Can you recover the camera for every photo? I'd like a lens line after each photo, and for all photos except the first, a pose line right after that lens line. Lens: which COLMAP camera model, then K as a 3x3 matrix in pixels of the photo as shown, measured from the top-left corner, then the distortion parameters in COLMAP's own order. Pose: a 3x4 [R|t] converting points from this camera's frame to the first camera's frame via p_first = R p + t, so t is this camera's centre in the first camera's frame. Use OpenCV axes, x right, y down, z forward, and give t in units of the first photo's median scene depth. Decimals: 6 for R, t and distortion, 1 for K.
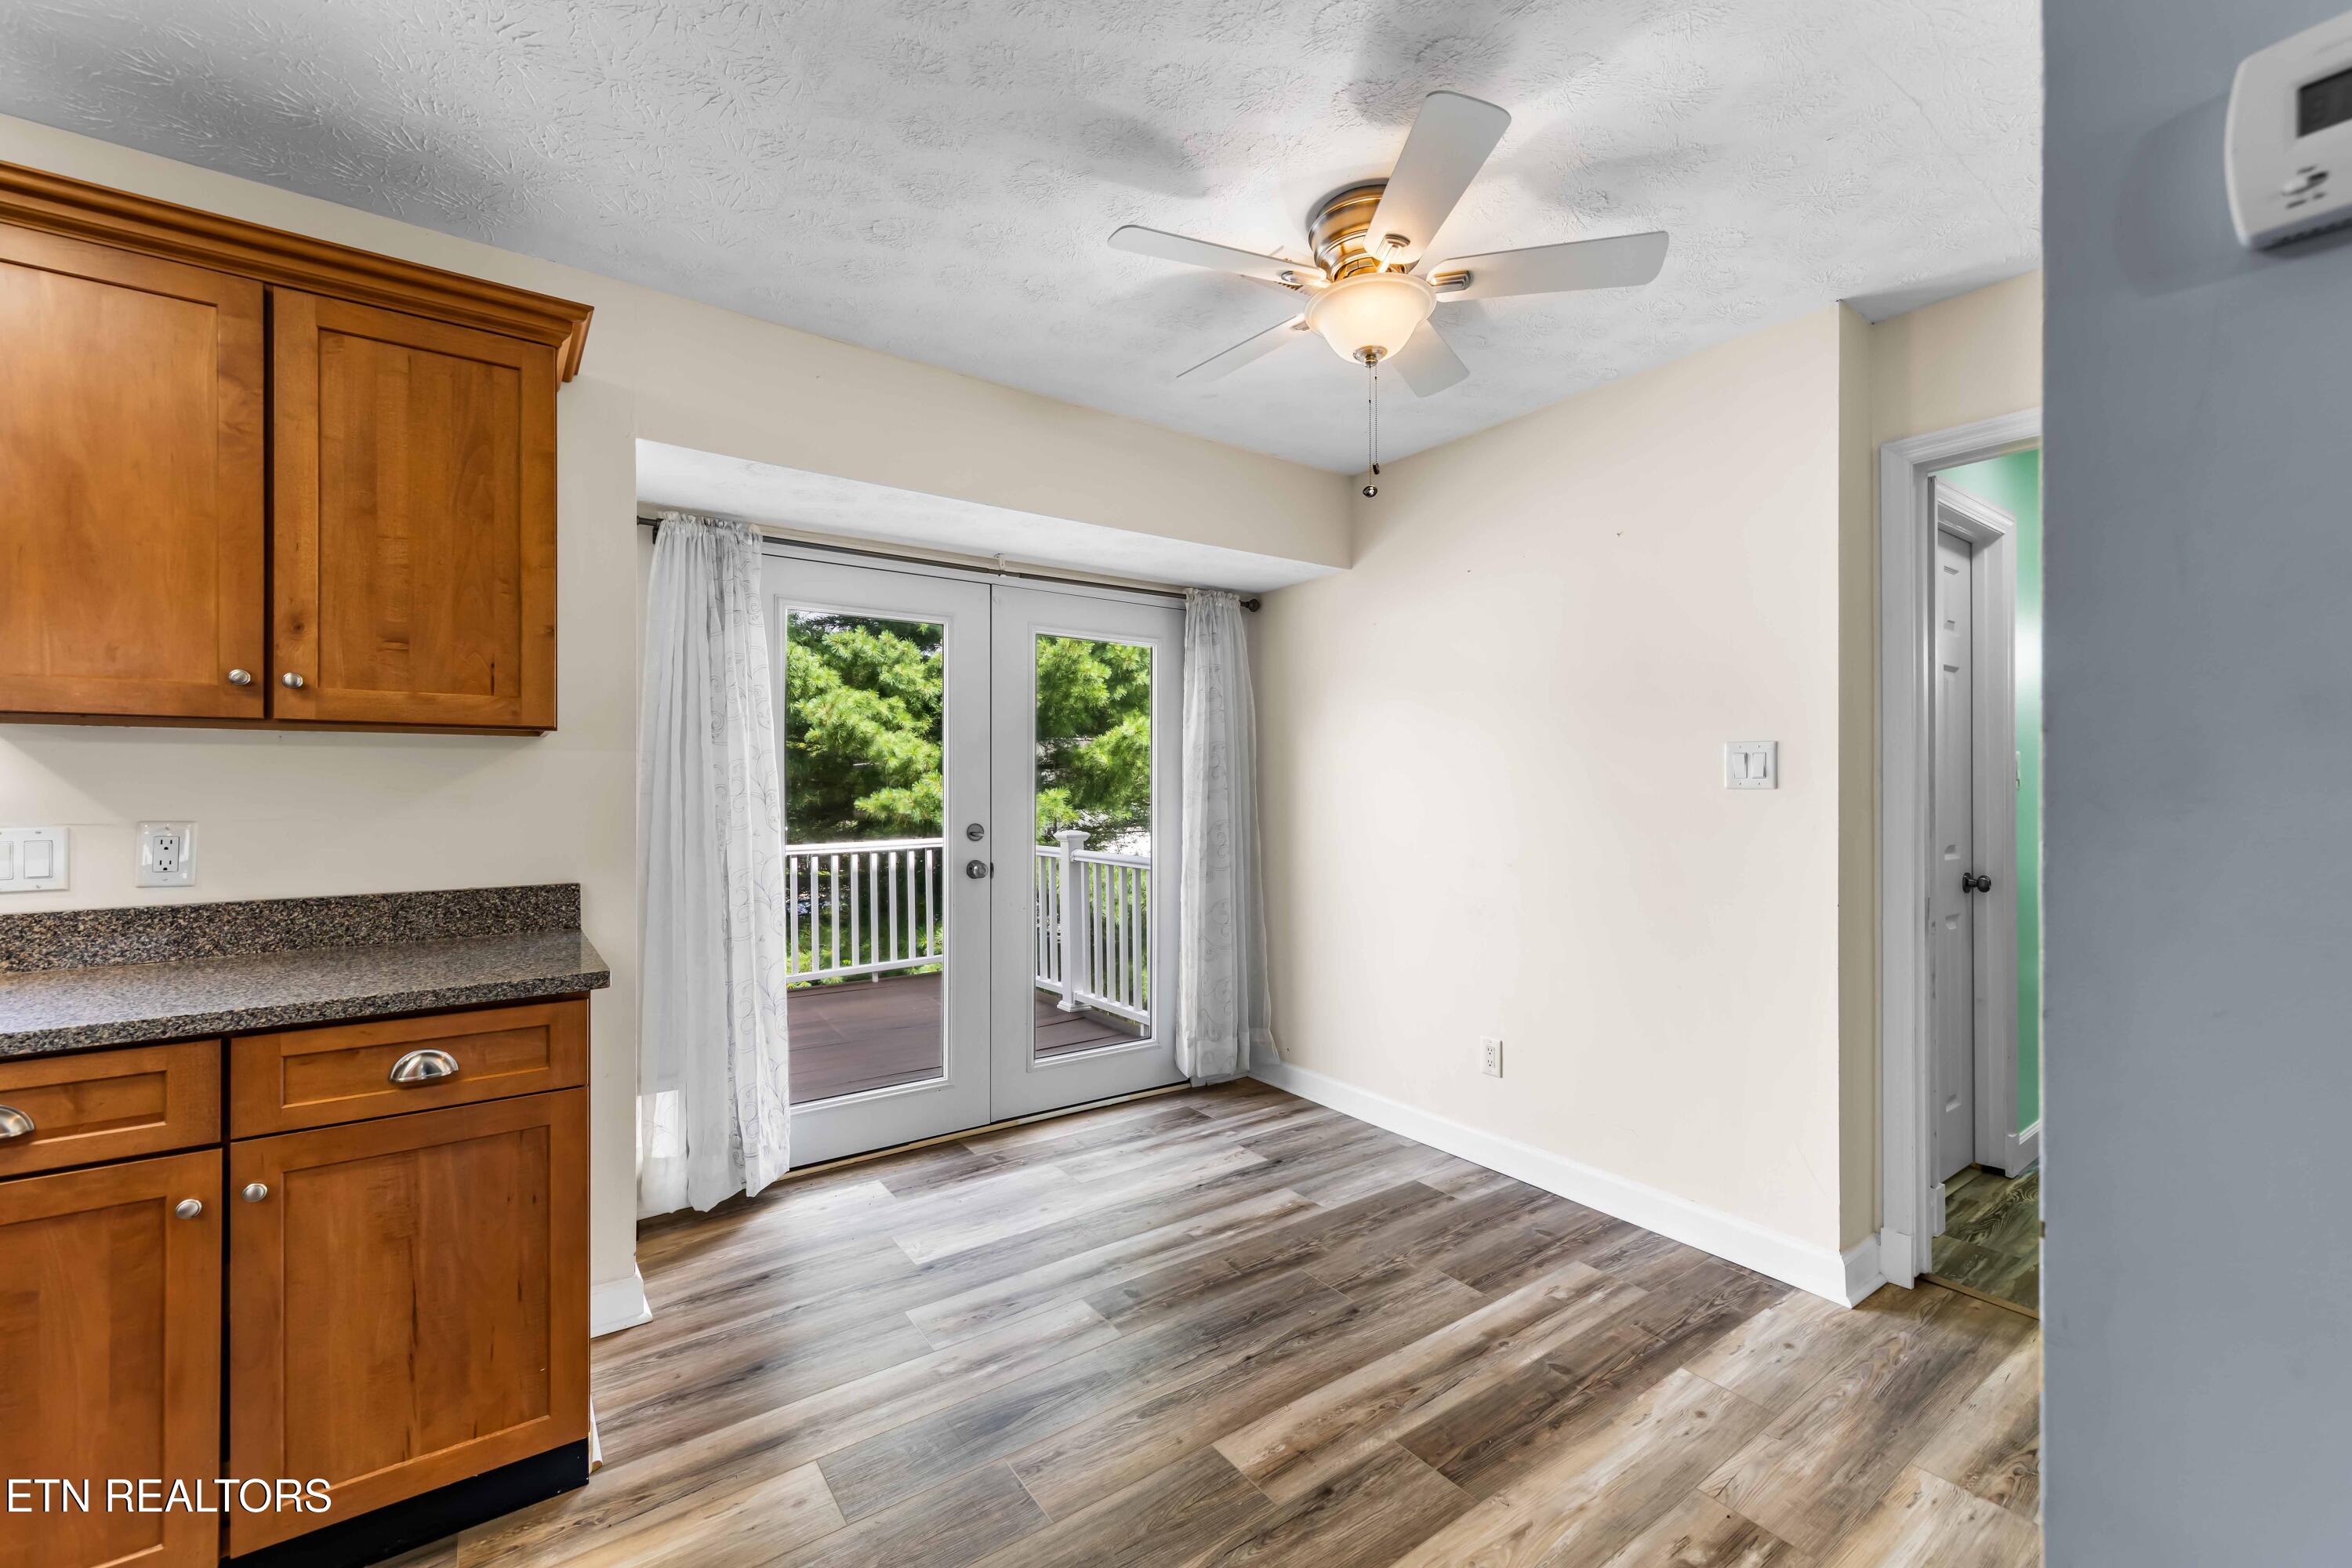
lens RADIAL K [[963.2, 0, 1170.6], [0, 963.2, 784.6], [0, 0, 1]] dist [0.003431, 0.000132]
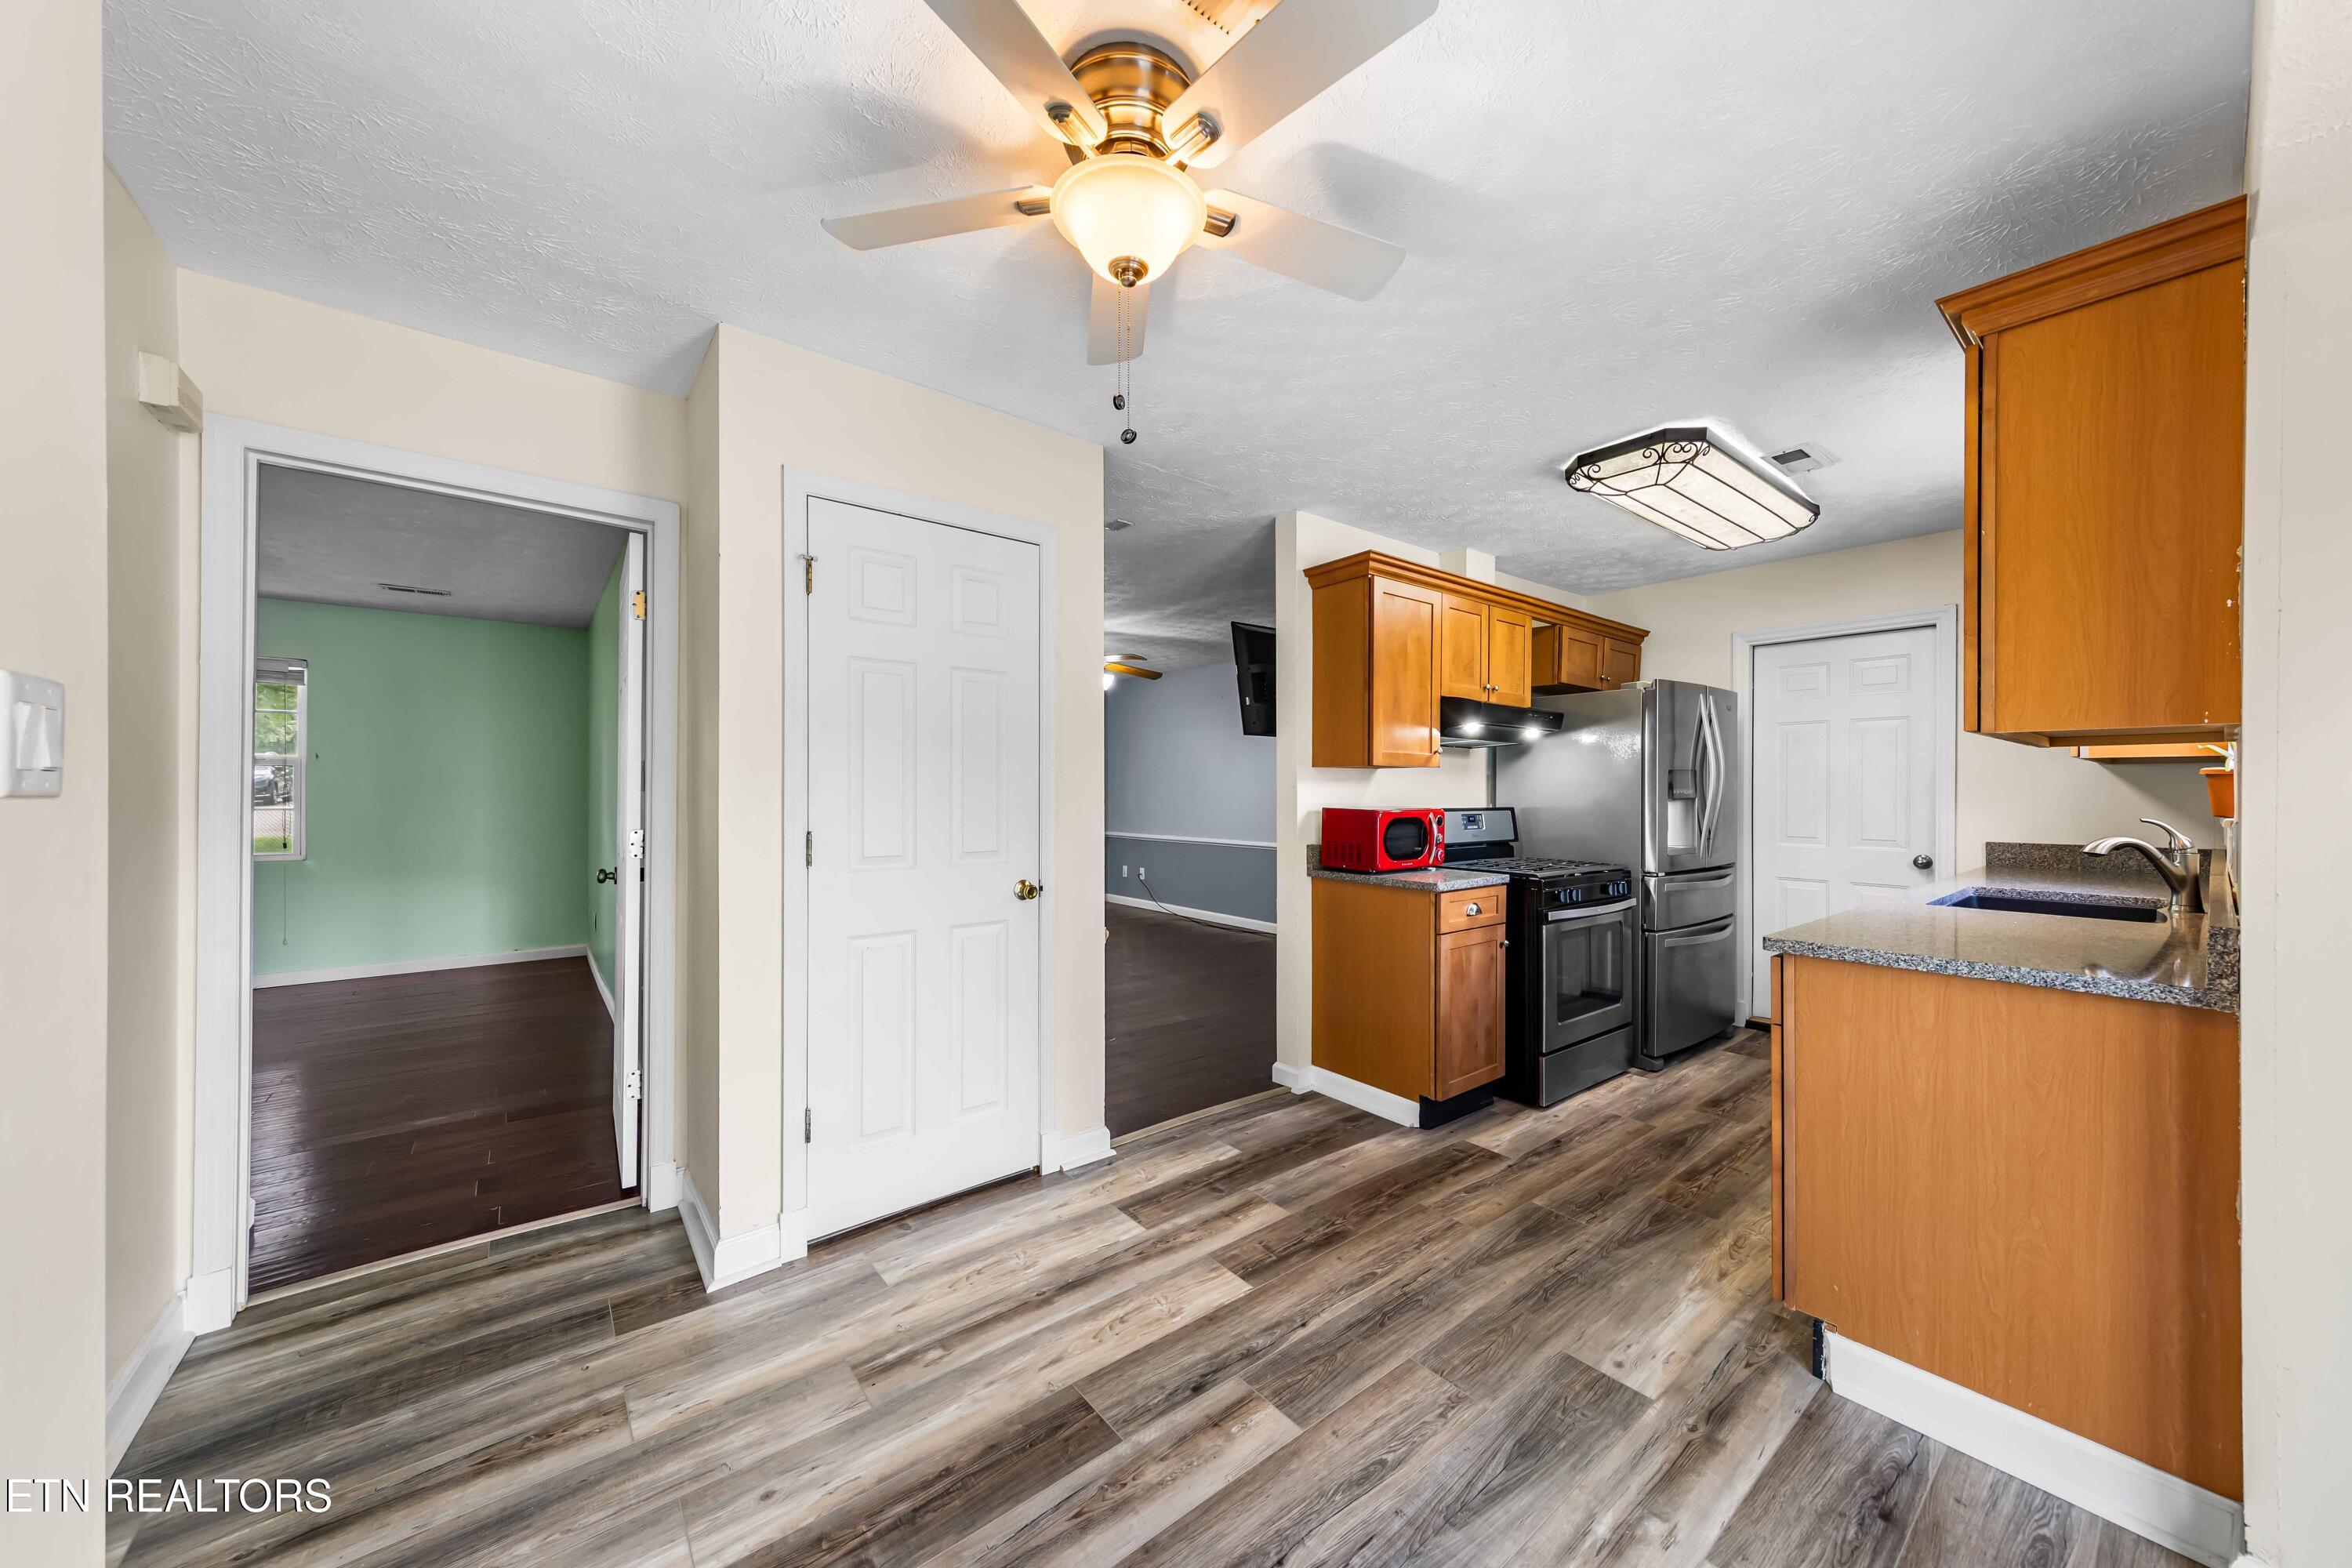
lens RADIAL K [[814.9, 0, 1181.7], [0, 814.9, 792.1], [0, 0, 1]] dist [0.003158, -0.000317]
pose [[-0.998643, 0.000463, -0.052079, 0.225598], [0.000418, 1.000000, 0.000875, 0.001581], [0.052079, 0.000852, -0.998643, 1.942800]]
